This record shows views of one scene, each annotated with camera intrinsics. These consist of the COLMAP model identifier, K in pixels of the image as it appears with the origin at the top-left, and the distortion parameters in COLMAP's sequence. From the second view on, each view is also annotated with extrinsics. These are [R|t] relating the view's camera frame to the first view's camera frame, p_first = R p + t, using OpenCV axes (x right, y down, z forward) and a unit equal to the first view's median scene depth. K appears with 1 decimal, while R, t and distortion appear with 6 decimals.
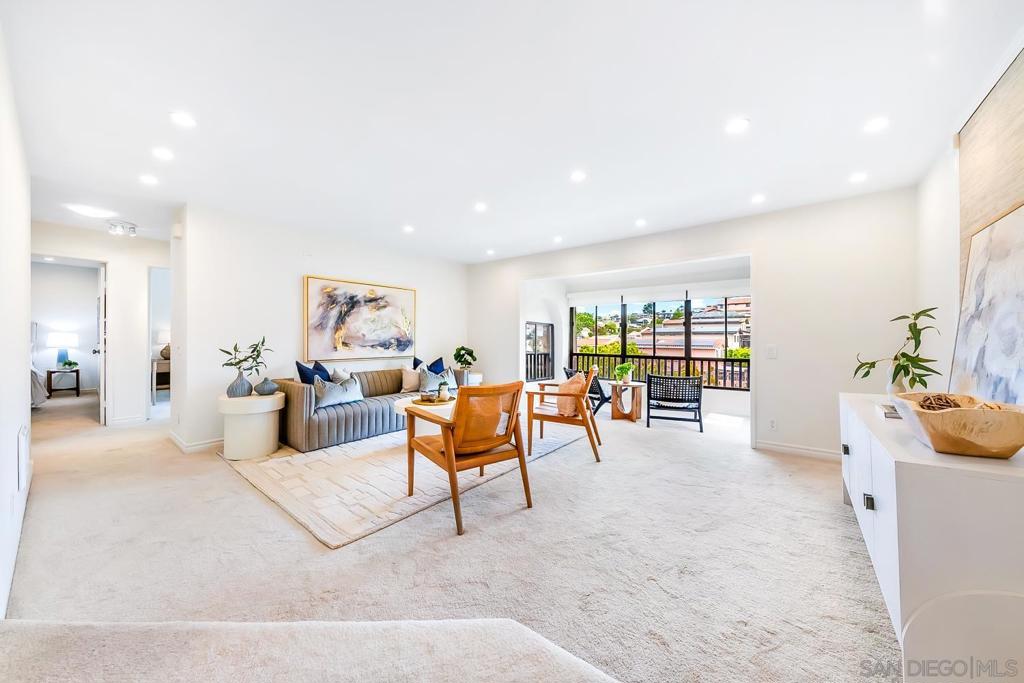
lens RADIAL K [[356.2, 0, 514.3], [0, 356.2, 342.5], [0, 0, 1]] dist [-0.013157, -0.000348]
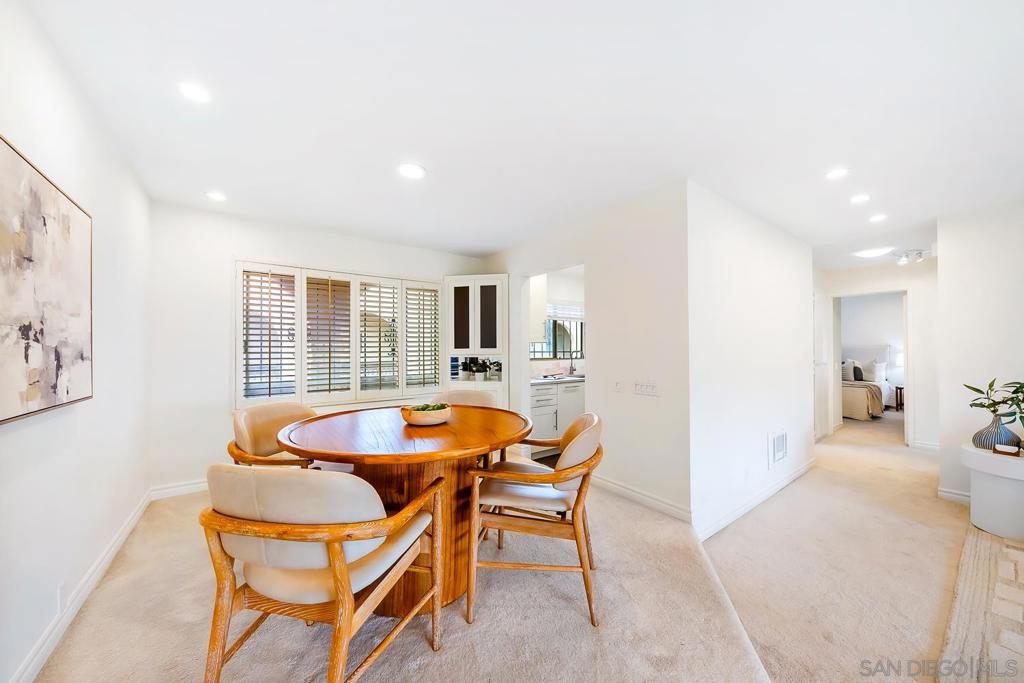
lens RADIAL K [[356.2, 0, 512.0], [0, 356.2, 349.3], [0, 0, 1]] dist [-0.013157, -0.000348]
pose [[-0.273441, -0.009921, -0.961837, 0.161664], [-0.006956, 0.999941, -0.008336, -0.035204], [0.961863, 0.004411, -0.273494, 0.147267]]
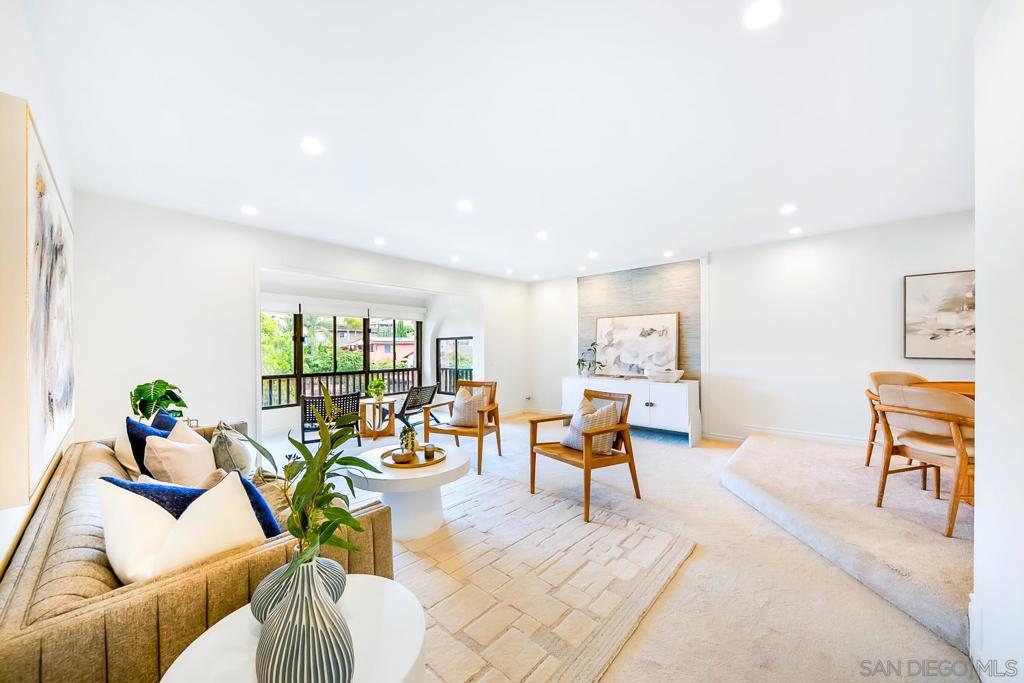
lens RADIAL K [[356.2, 0, 505.6], [0, 356.2, 346.3], [0, 0, 1]] dist [-0.013157, -0.000348]
pose [[0.079543, 0.006059, 0.996813, -0.702630], [0.015037, 0.999860, -0.007278, -0.022959], [-0.996718, 0.015568, 0.079441, 0.625708]]
